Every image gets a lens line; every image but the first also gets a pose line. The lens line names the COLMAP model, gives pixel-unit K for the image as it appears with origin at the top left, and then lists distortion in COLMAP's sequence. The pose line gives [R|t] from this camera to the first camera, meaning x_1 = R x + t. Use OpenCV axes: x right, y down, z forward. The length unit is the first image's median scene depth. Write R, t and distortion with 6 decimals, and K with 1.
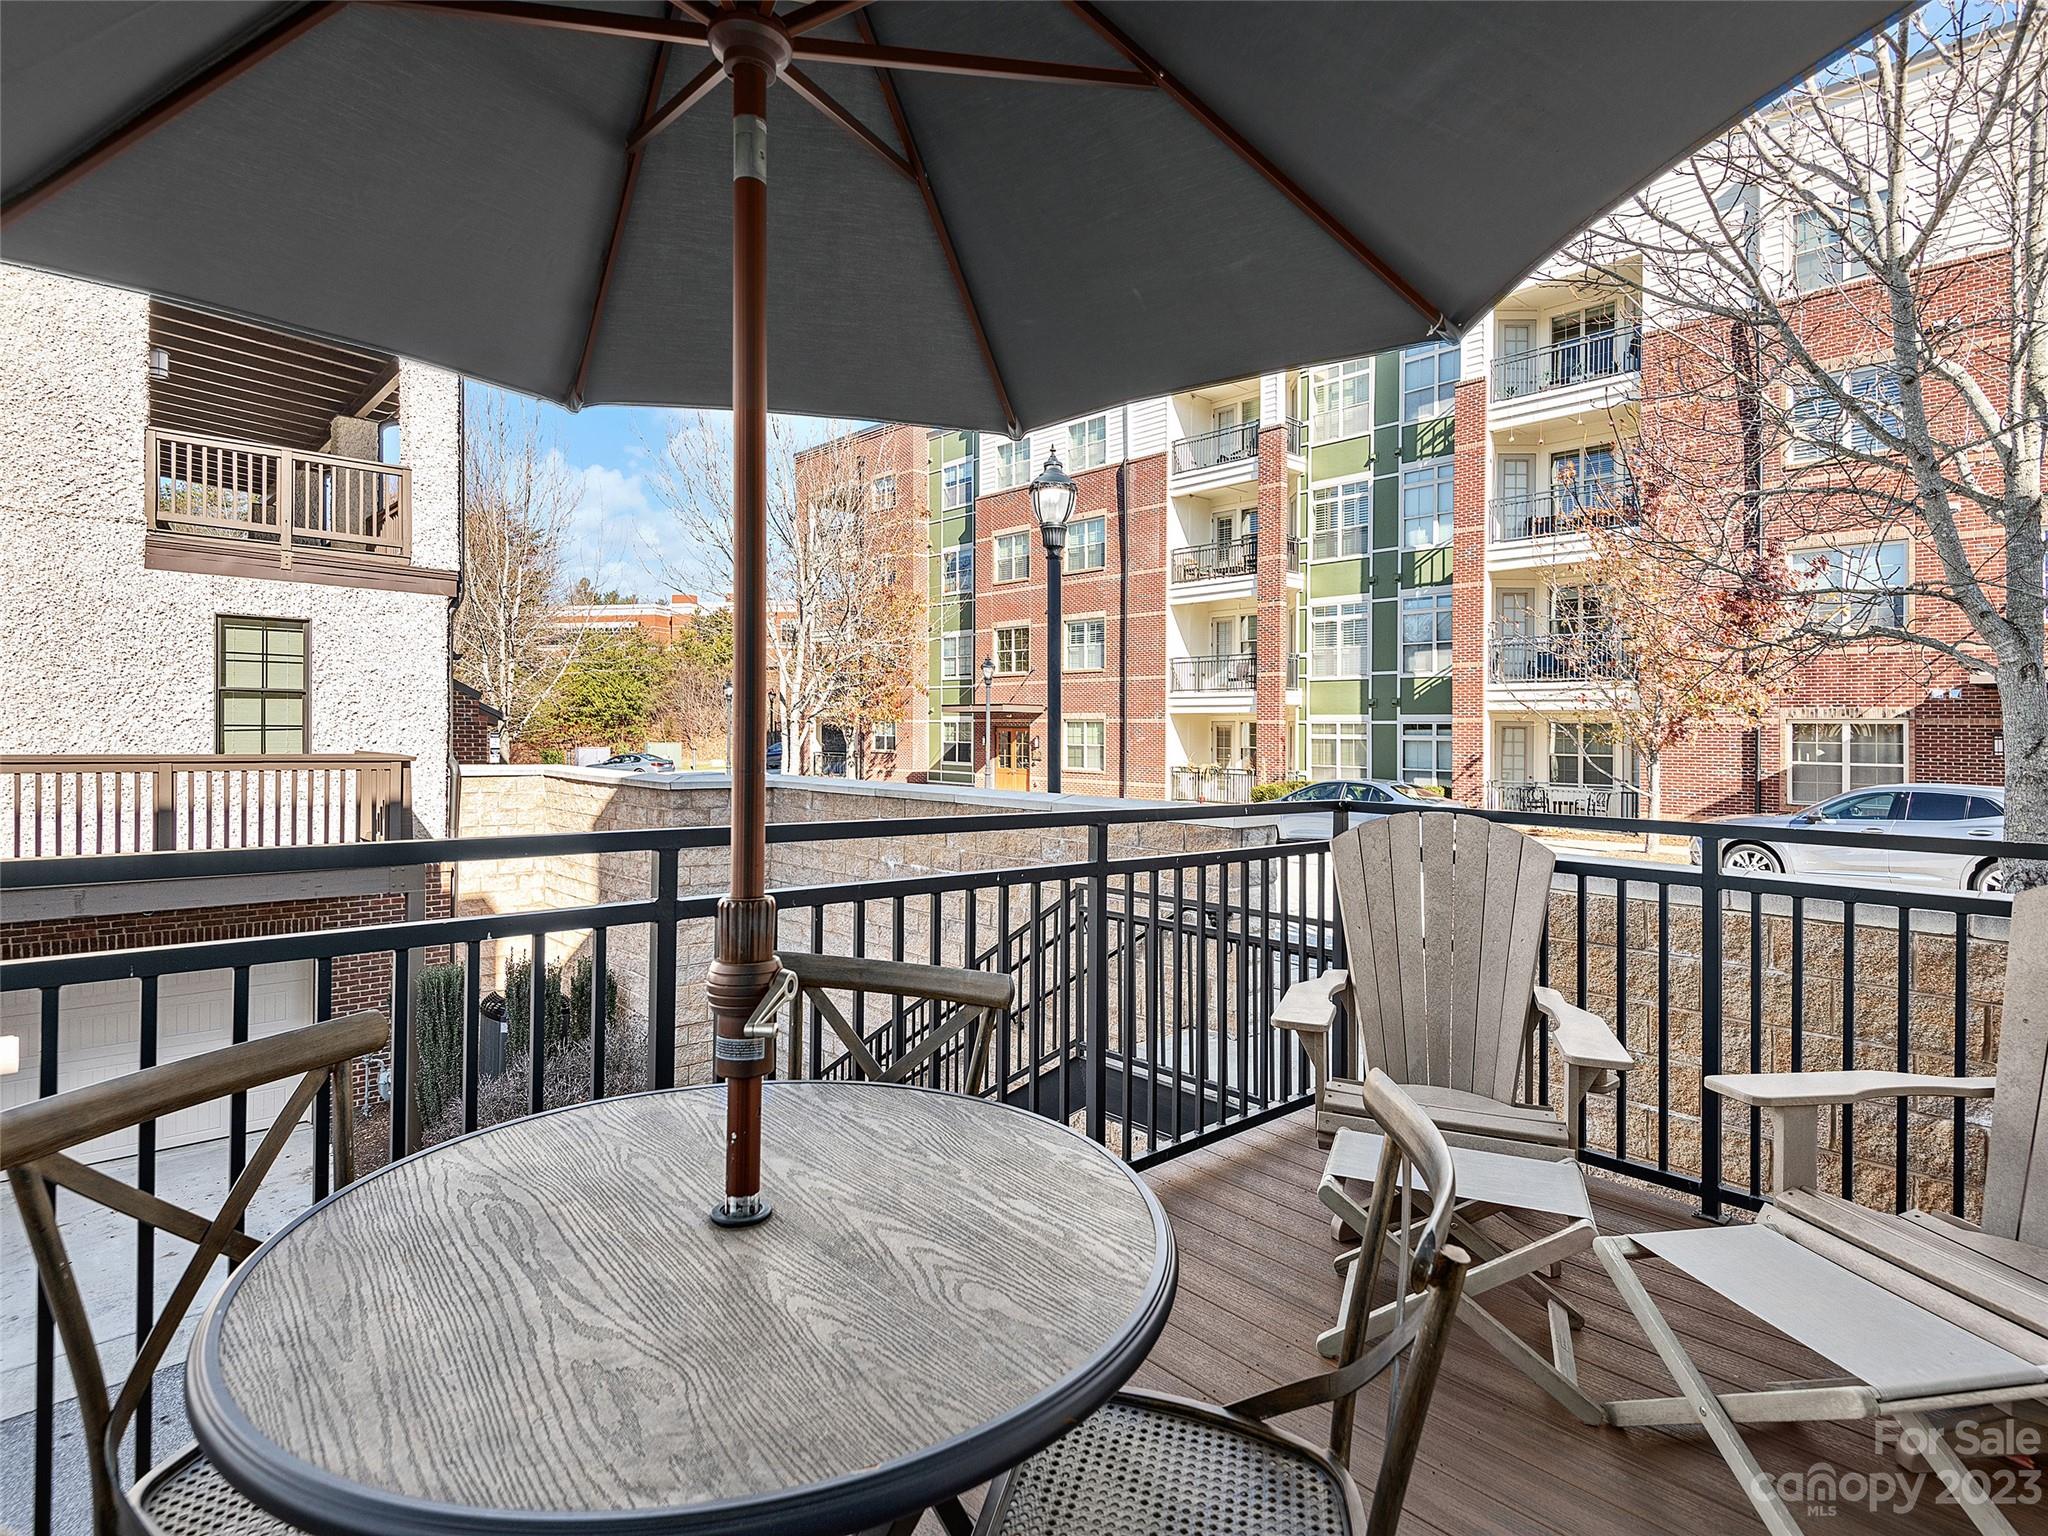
lens RADIAL K [[1063.4, 0, 1025.8], [0, 1063.4, 724.8], [0, 0, 1]] dist [-0.002534, -0.000796]
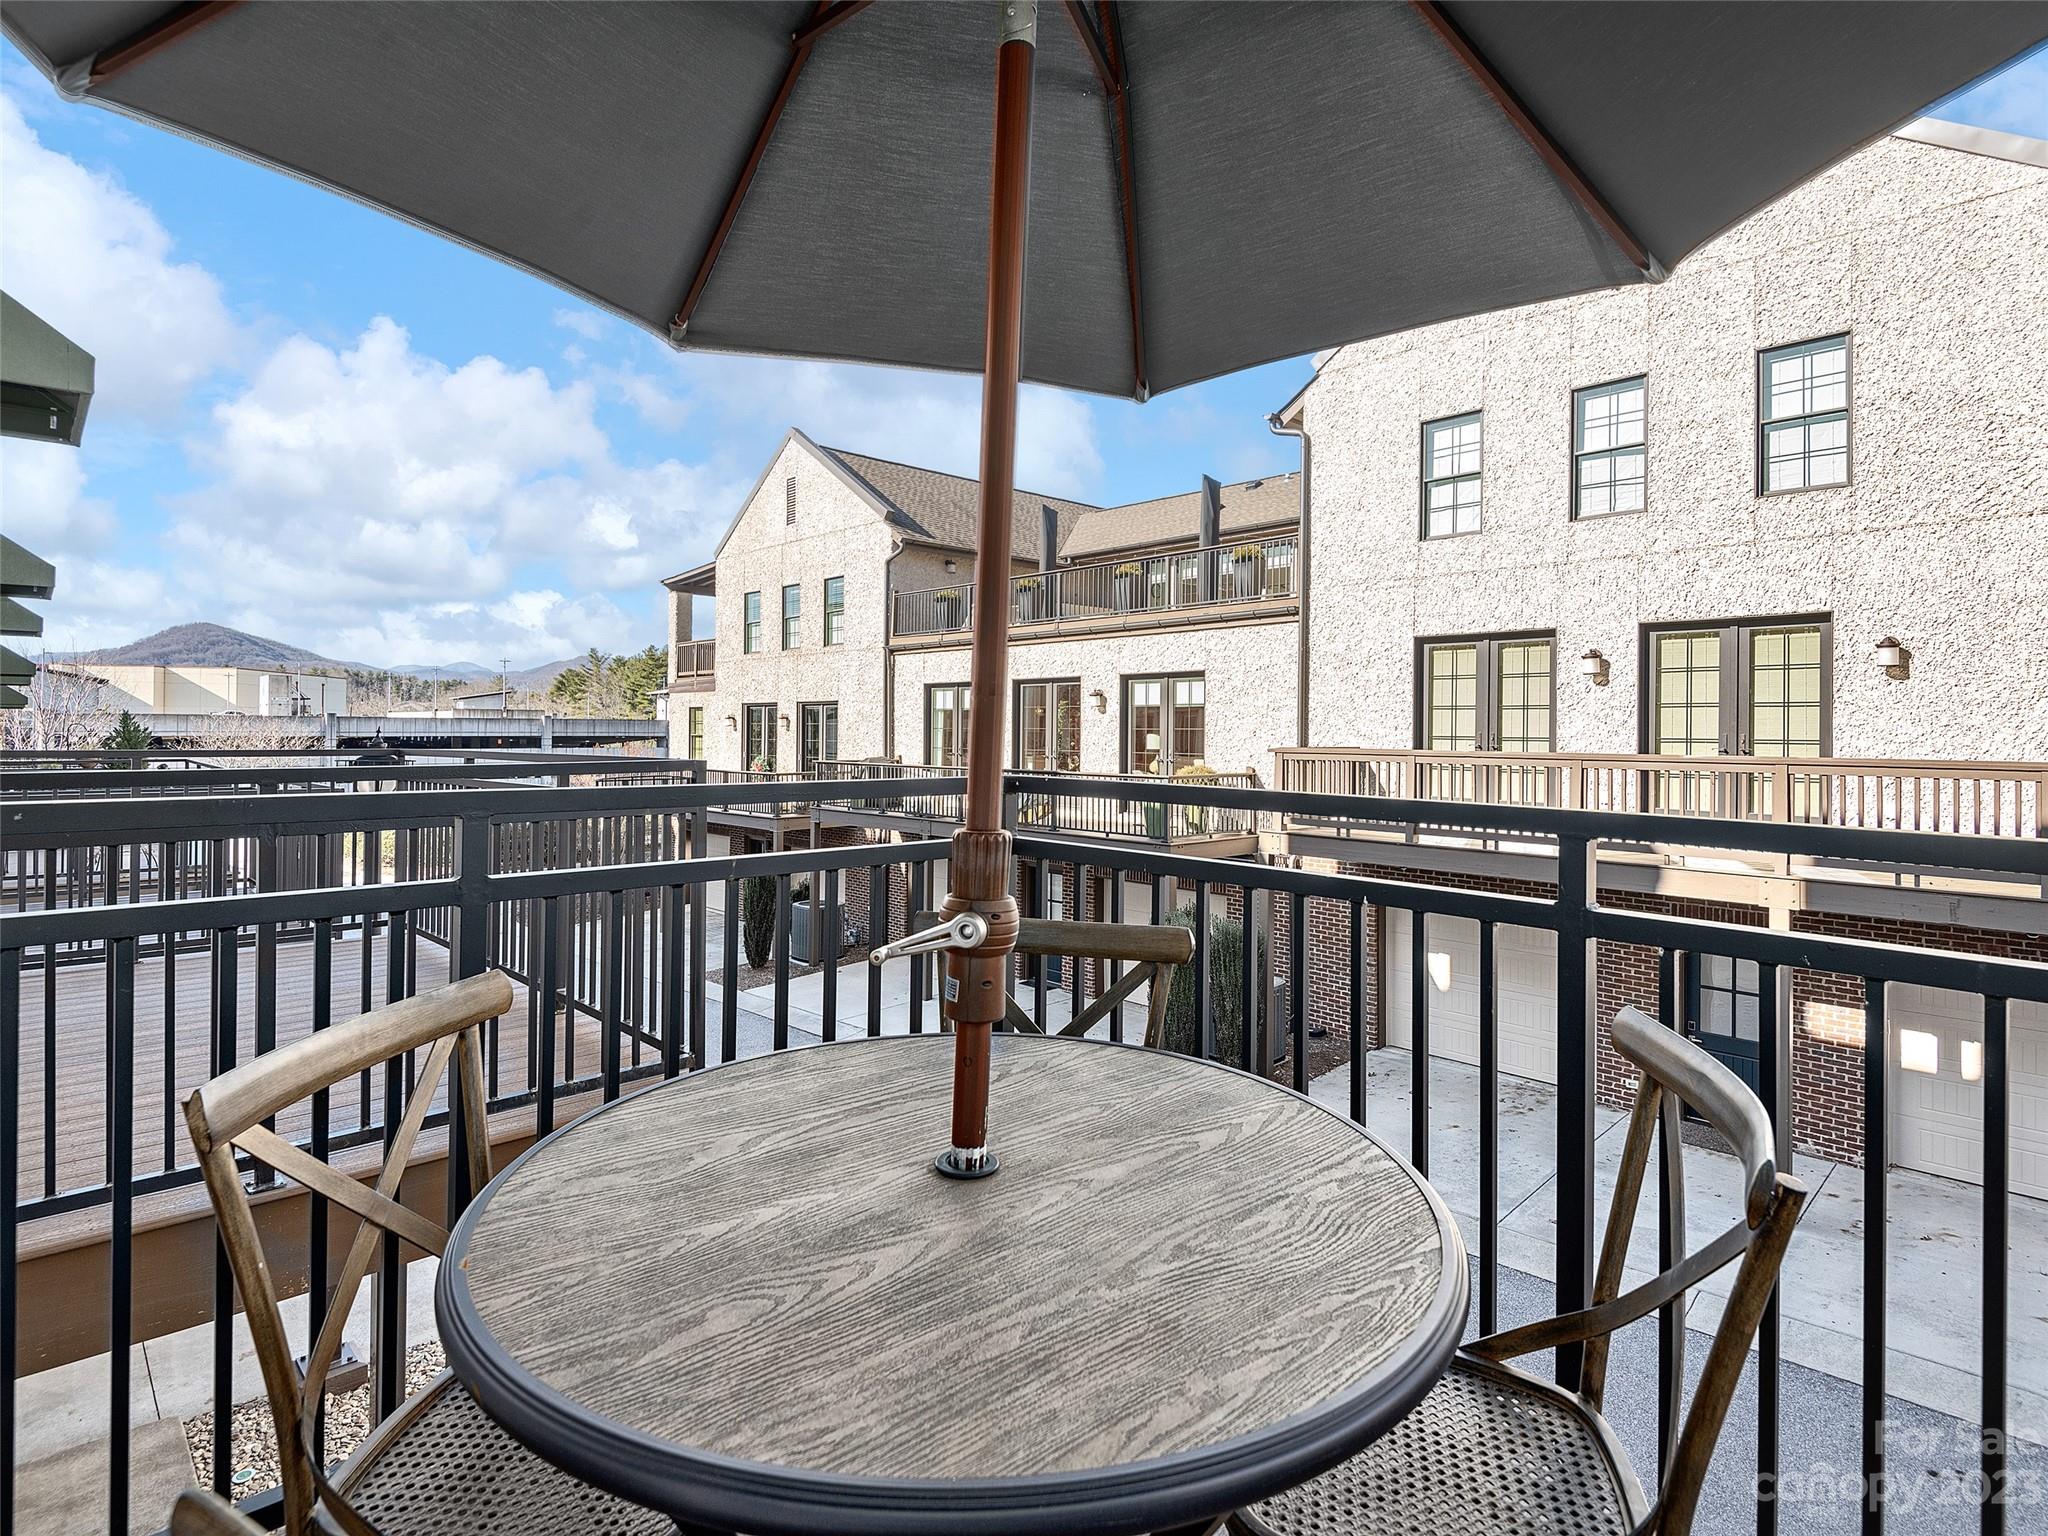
lens RADIAL K [[1063.4, 0, 1025.8], [0, 1063.4, 724.8], [0, 0, 1]] dist [-0.002534, -0.000796]
pose [[0.023328, -0.013324, -0.999639, 0.059174], [-0.001313, 0.999910, -0.013359, 0.007784], [0.999727, 0.001625, 0.023309, 0.091788]]
